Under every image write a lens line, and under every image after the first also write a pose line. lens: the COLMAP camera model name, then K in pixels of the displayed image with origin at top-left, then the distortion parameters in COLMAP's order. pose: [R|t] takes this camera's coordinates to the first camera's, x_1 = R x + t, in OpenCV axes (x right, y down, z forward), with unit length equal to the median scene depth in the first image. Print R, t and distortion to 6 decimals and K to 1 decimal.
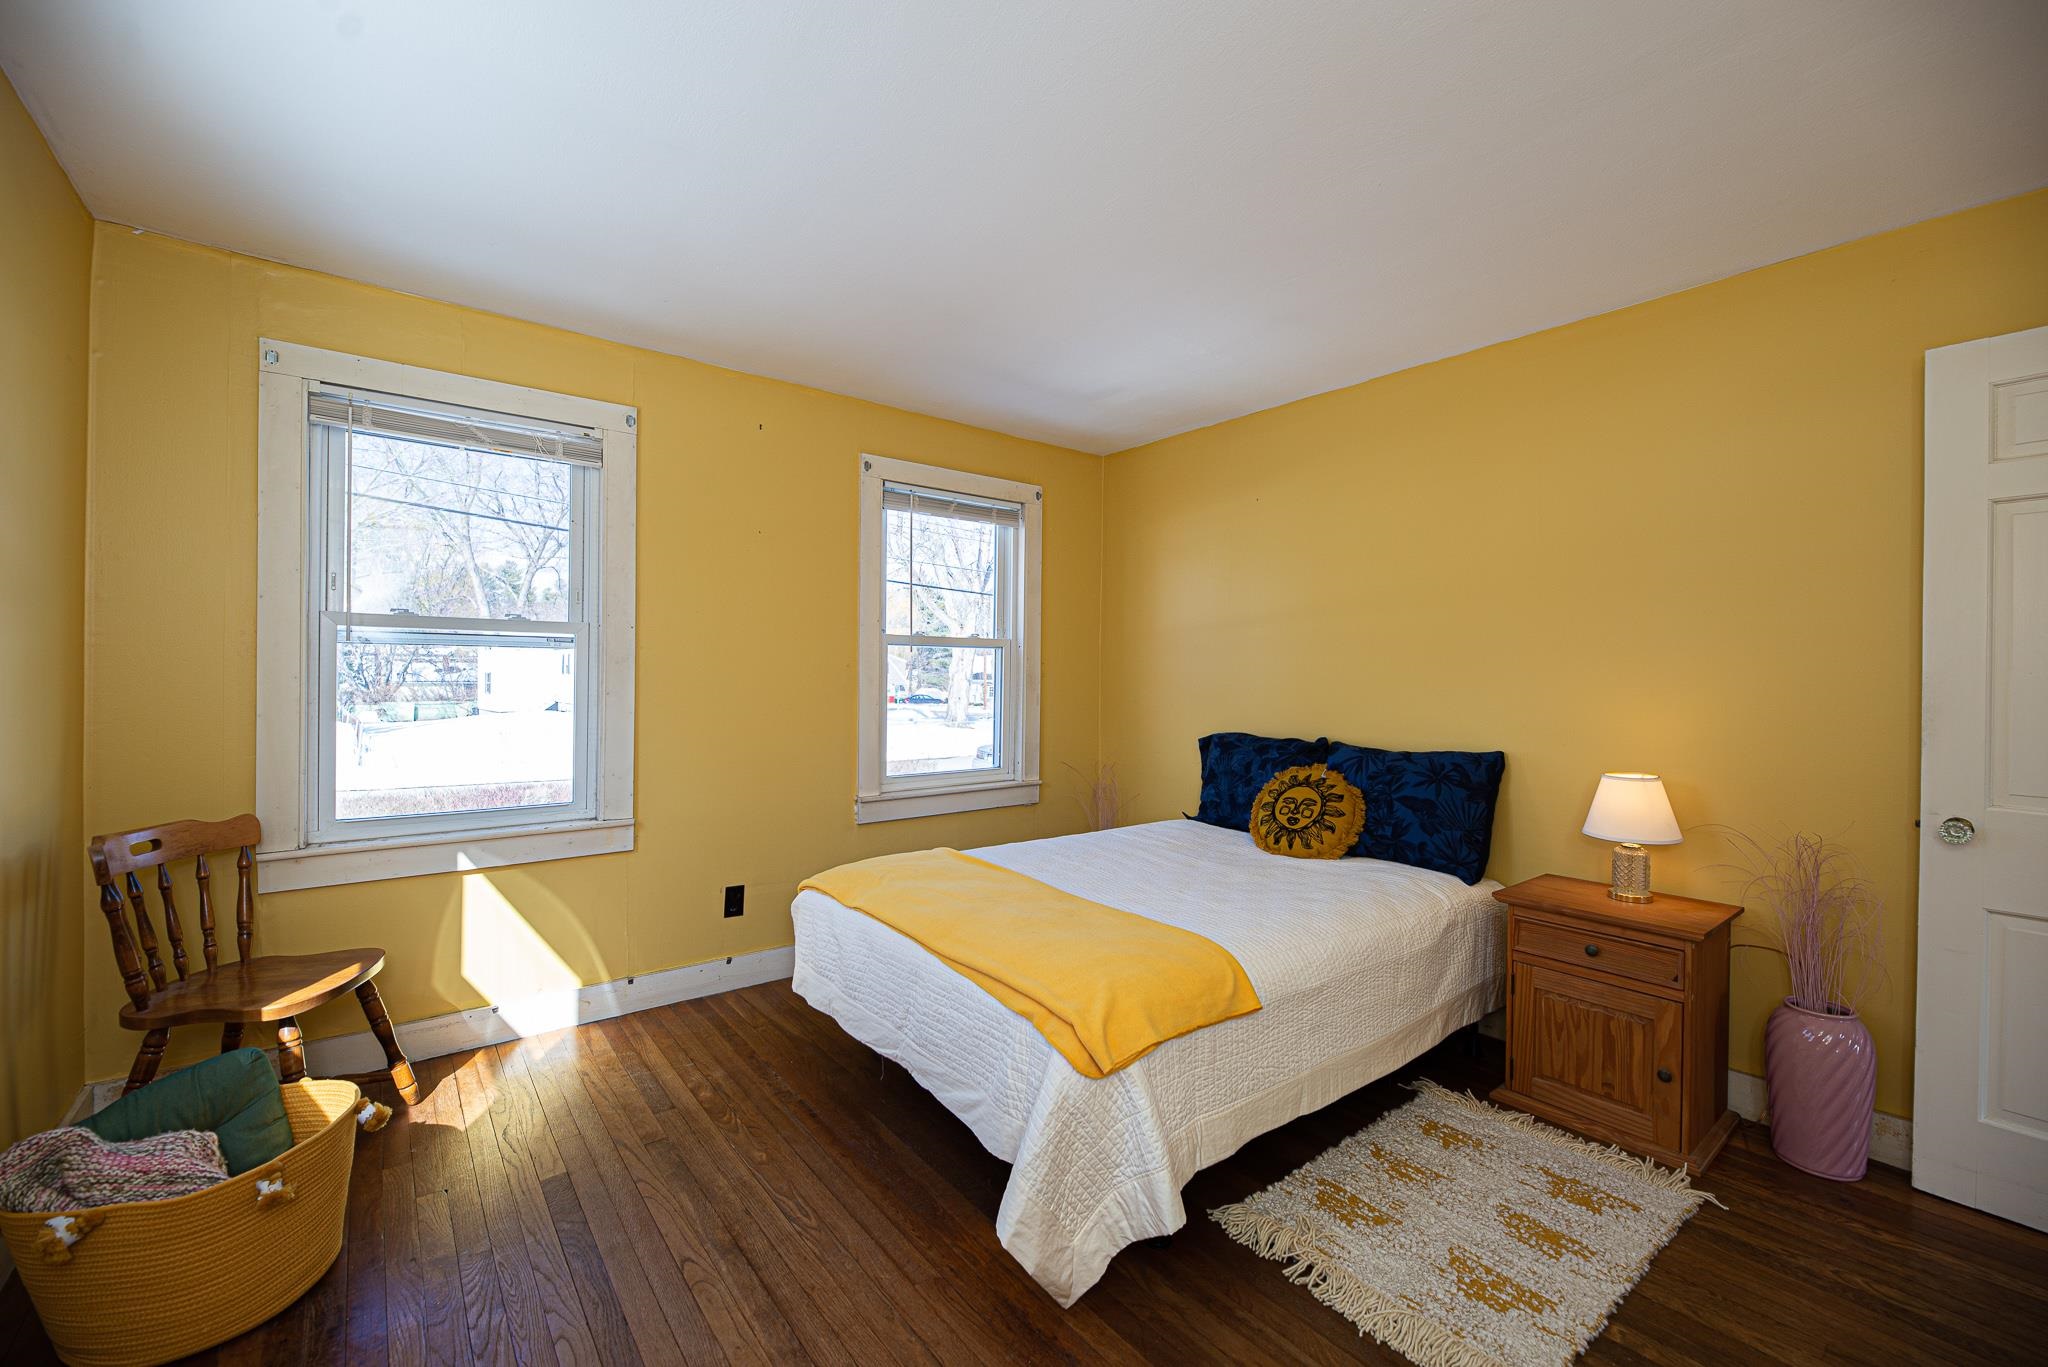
lens RADIAL K [[825.5, 0, 1044.6], [0, 825.5, 674.7], [0, 0, 1]] dist [-0.000950, -0.001021]
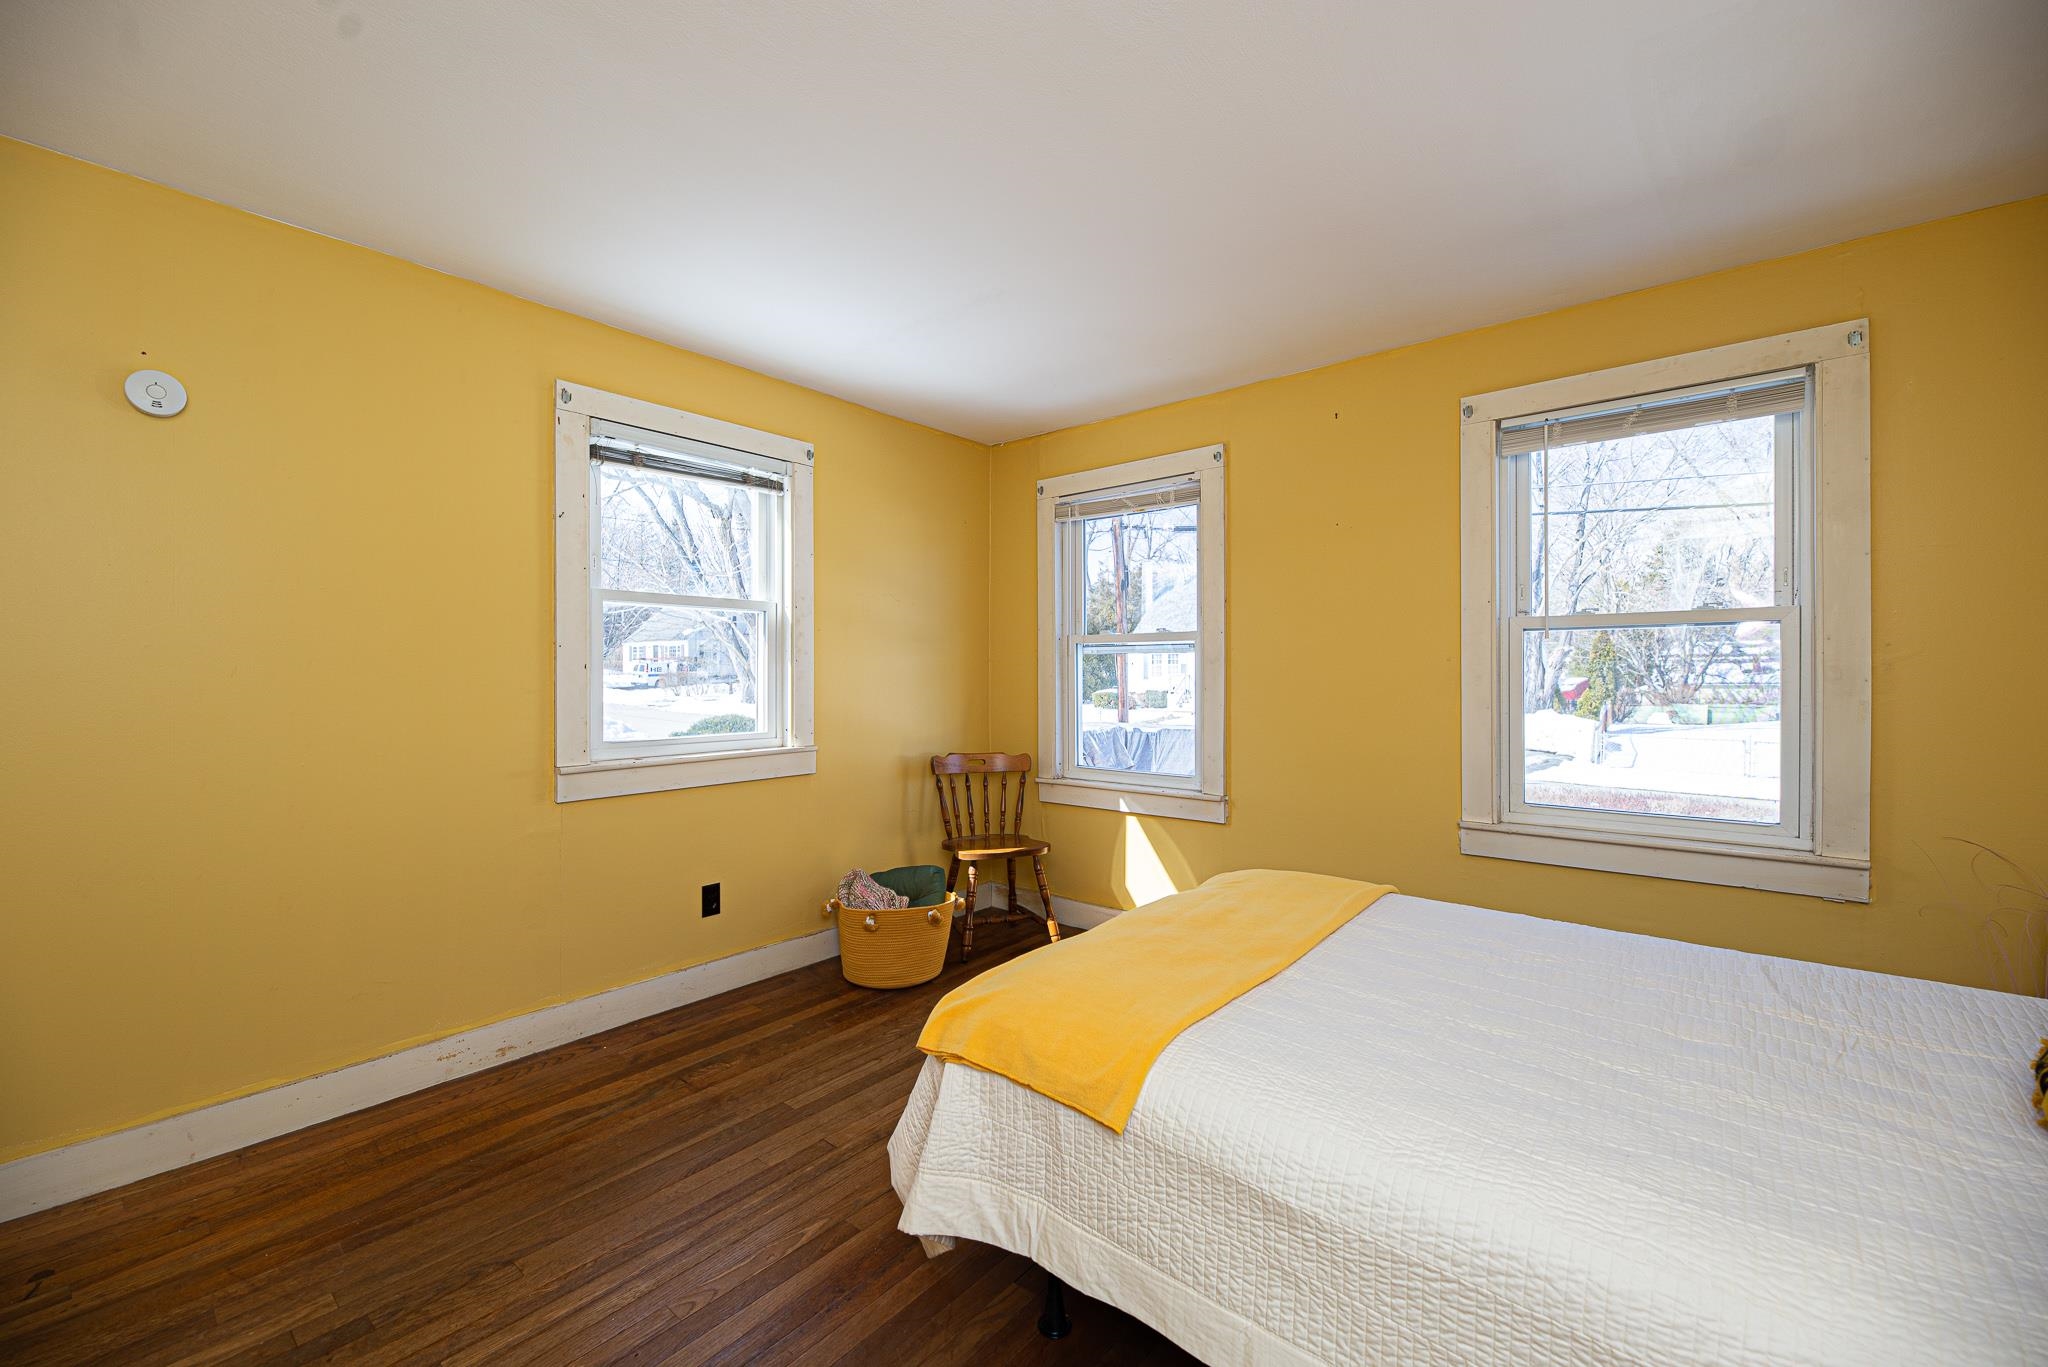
lens RADIAL K [[825.5, 0, 1007.6], [0, 825.5, 682.0], [0, 0, 1]] dist [-0.000950, -0.001021]
pose [[0.186259, 0.001023, -0.982500, 0.554272], [0.005631, 0.999982, 0.002108, 0.007970], [0.982485, -0.005925, 0.186250, 0.454842]]
